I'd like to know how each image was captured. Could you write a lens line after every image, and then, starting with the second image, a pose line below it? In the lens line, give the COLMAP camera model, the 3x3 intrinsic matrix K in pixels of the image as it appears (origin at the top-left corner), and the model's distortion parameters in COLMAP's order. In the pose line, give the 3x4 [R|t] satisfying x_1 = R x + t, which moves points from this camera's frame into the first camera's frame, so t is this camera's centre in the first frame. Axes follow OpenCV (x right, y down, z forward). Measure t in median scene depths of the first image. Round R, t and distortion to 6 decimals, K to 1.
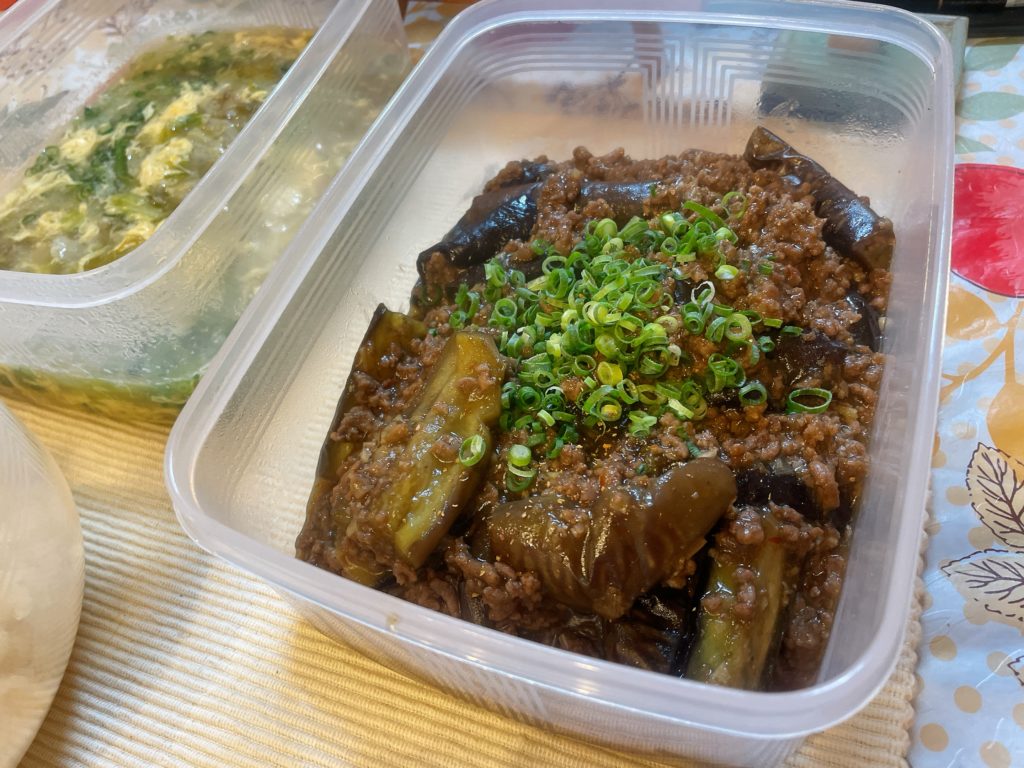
lens RADIAL K [[750.2, 0, 512.0], [0, 750.2, 384.0], [0, 0, 1]] dist [0.075651, -0.111082]
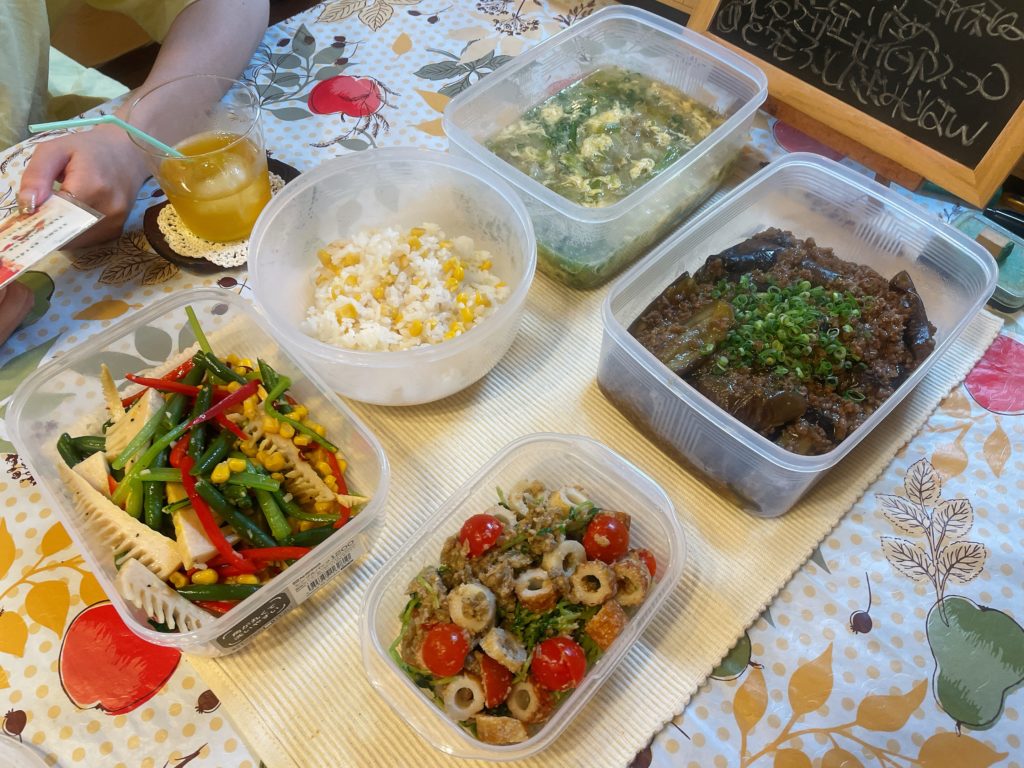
lens RADIAL K [[750.2, 0, 512.0], [0, 750.2, 384.0], [0, 0, 1]] dist [0.075651, -0.111082]
pose [[0.885404, 0.449222, -0.119407, -0.167012], [-0.440684, 0.892962, 0.091746, 0.152302], [0.147840, -0.028611, 0.988597, -0.902983]]
